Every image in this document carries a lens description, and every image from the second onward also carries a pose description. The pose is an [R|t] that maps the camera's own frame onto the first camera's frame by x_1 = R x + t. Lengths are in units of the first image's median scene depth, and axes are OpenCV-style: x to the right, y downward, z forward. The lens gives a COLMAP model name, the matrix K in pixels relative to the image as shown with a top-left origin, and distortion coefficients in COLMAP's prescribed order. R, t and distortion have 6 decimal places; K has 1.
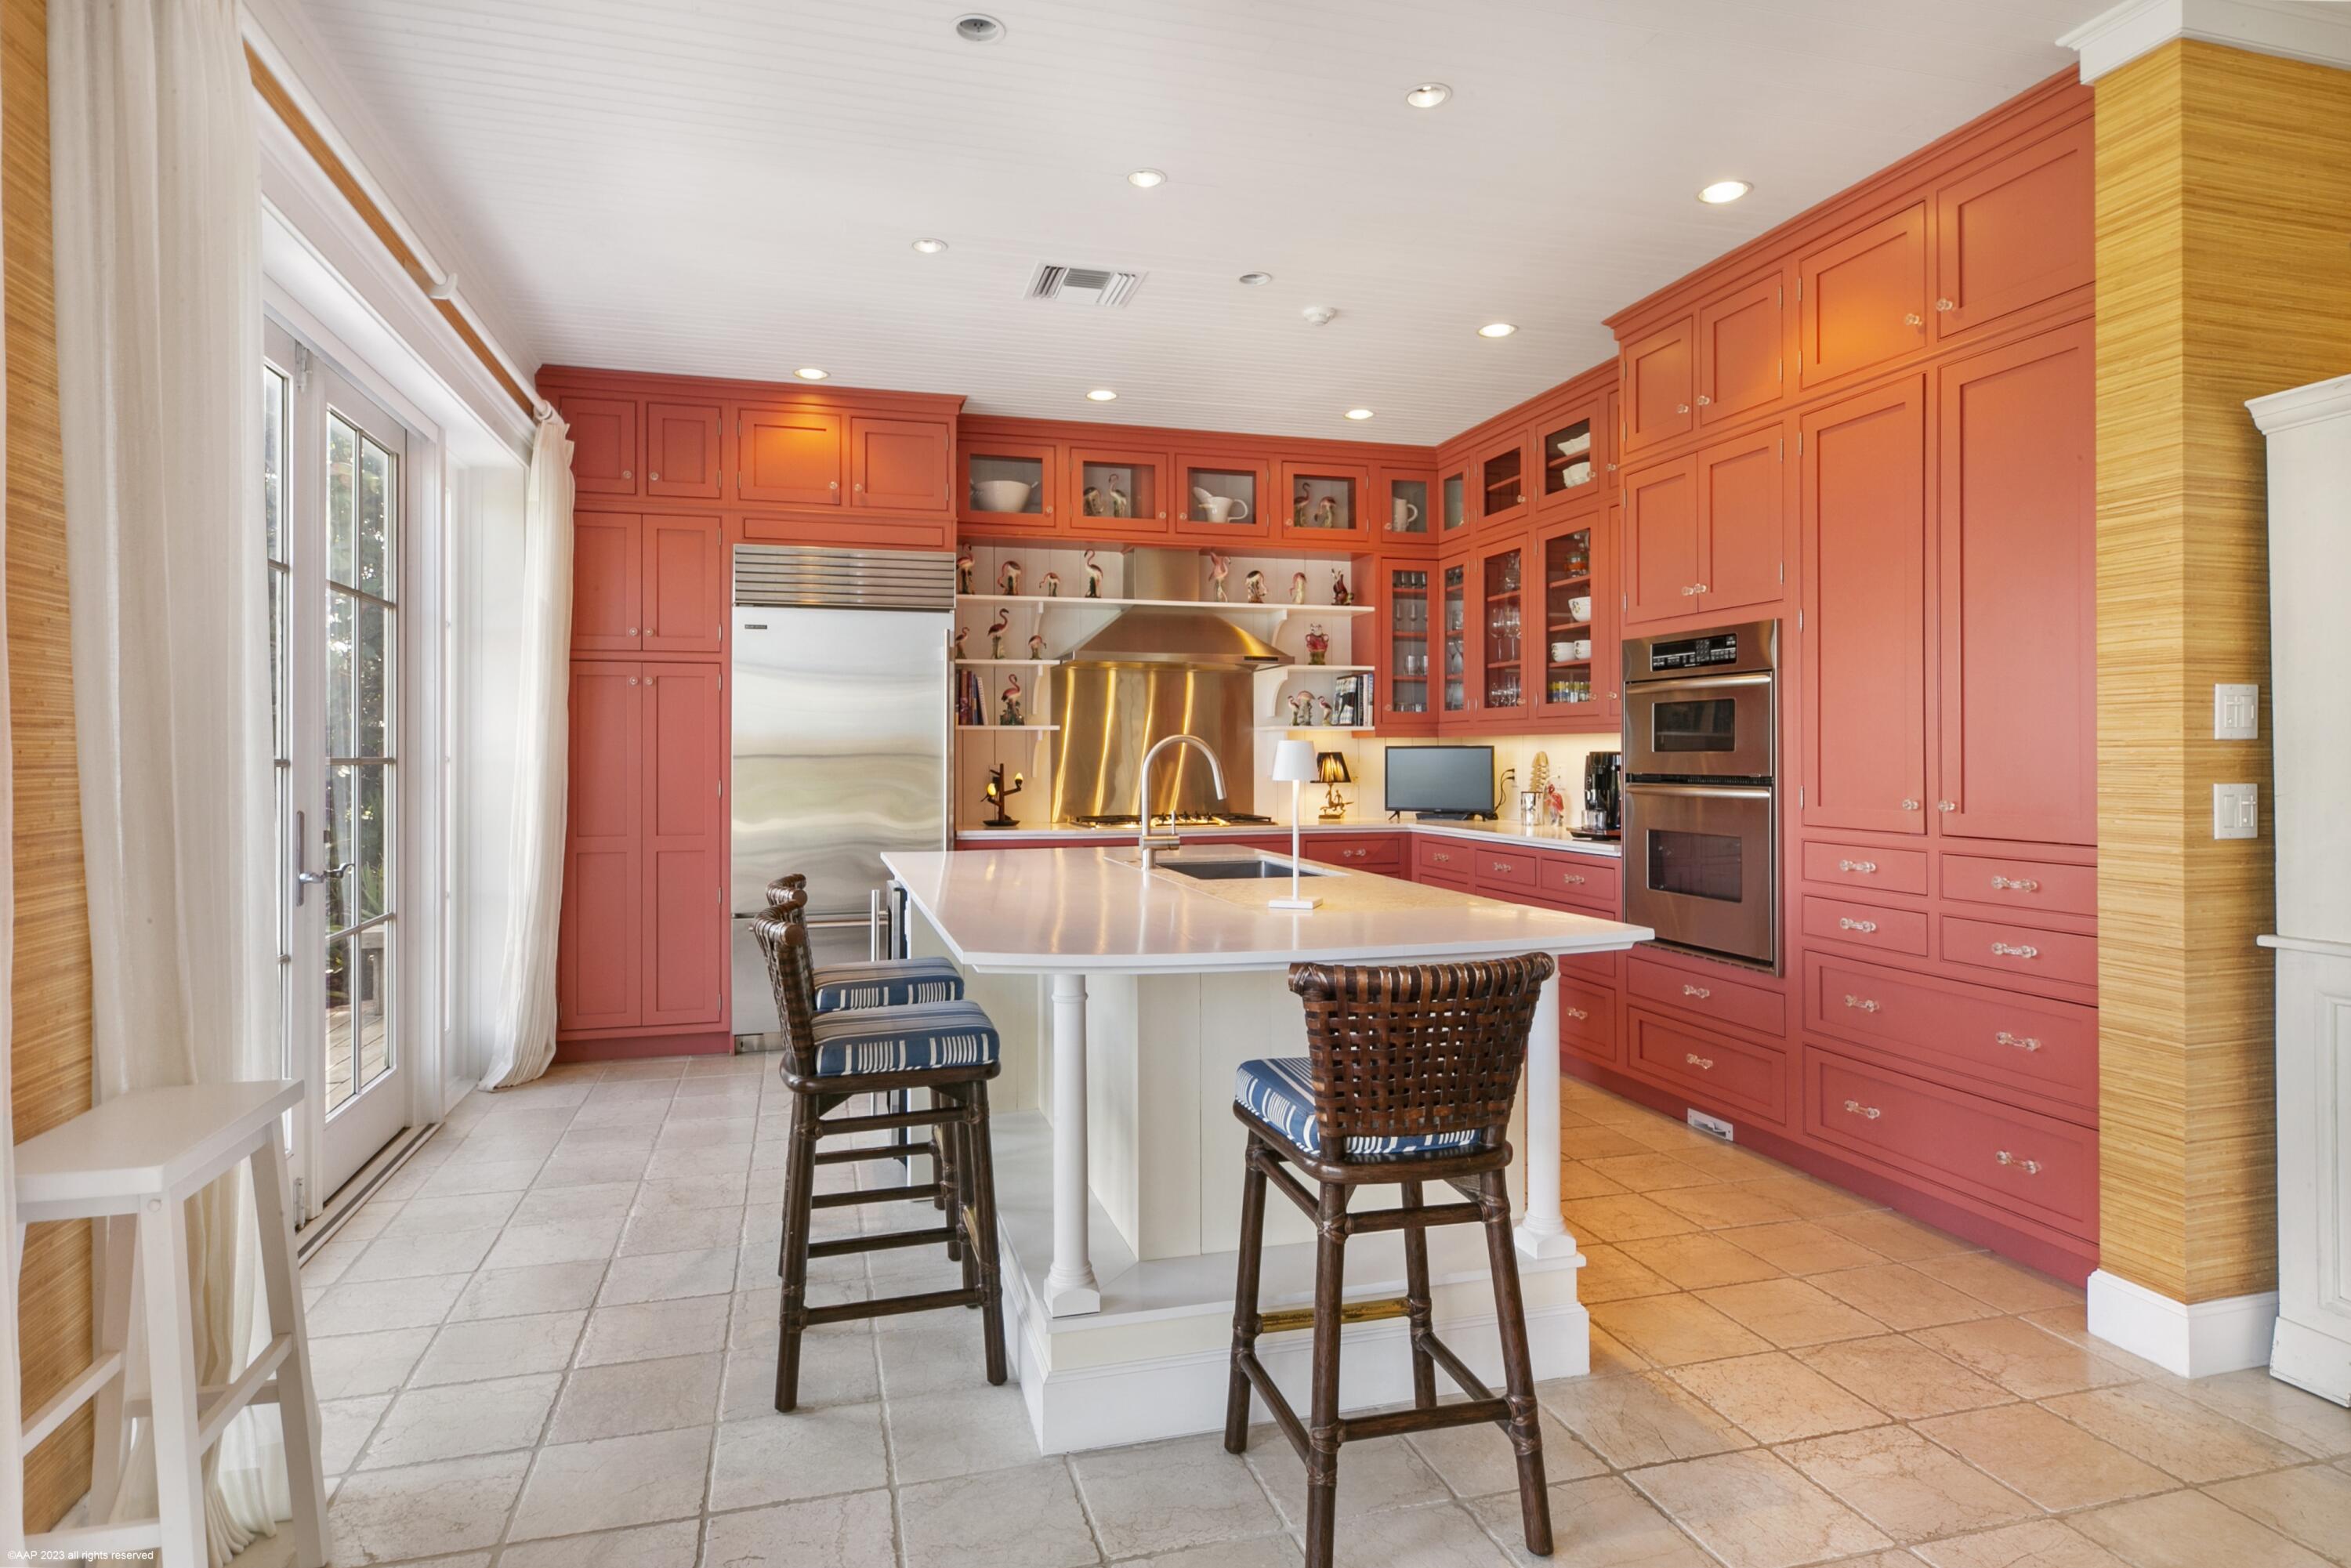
lens RADIAL K [[1292.8, 0, 1177.8], [0, 1292.8, 773.0], [0, 0, 1]] dist [-0.005858, -0.000975]
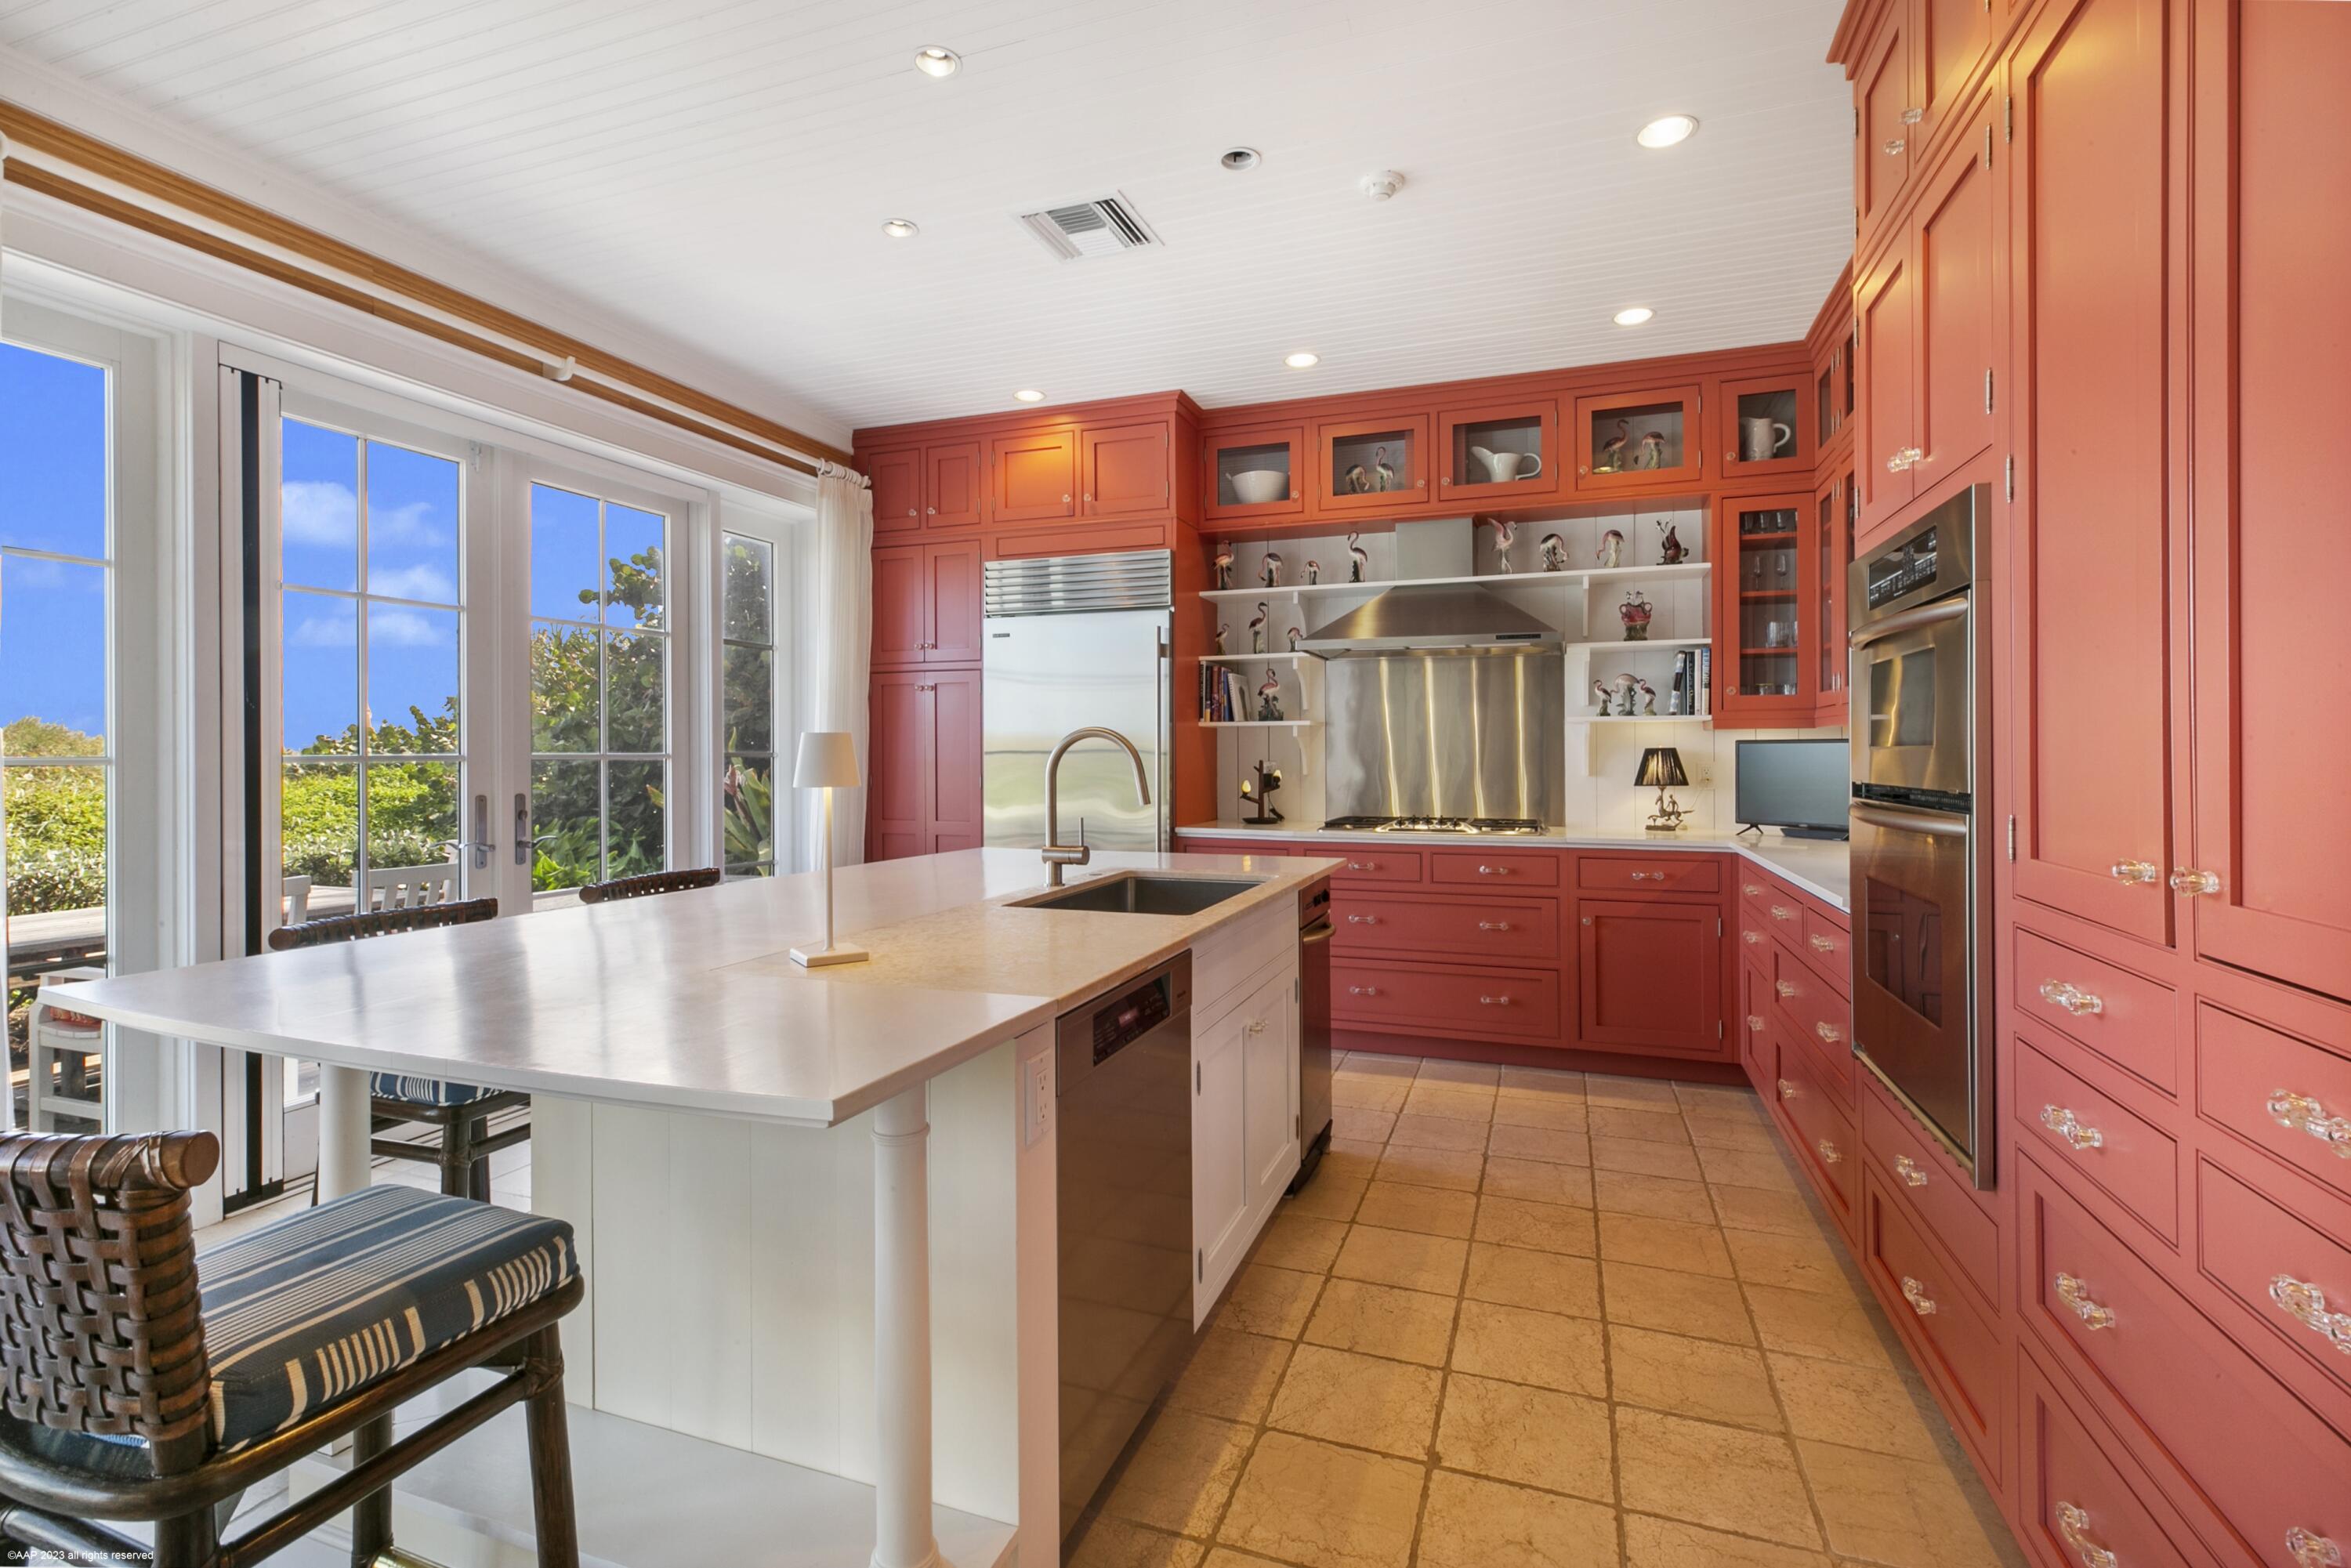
lens RADIAL K [[1073.5, 0, 1170.2], [0, 1073.5, 762.1], [0, 0, 1]] dist [0.000558, 0.000203]
pose [[0.803933, 0.006471, -0.594685, 0.293642], [-0.008985, 0.999959, -0.001266, -0.004066], [0.594652, 0.006361, 0.803958, 0.302073]]
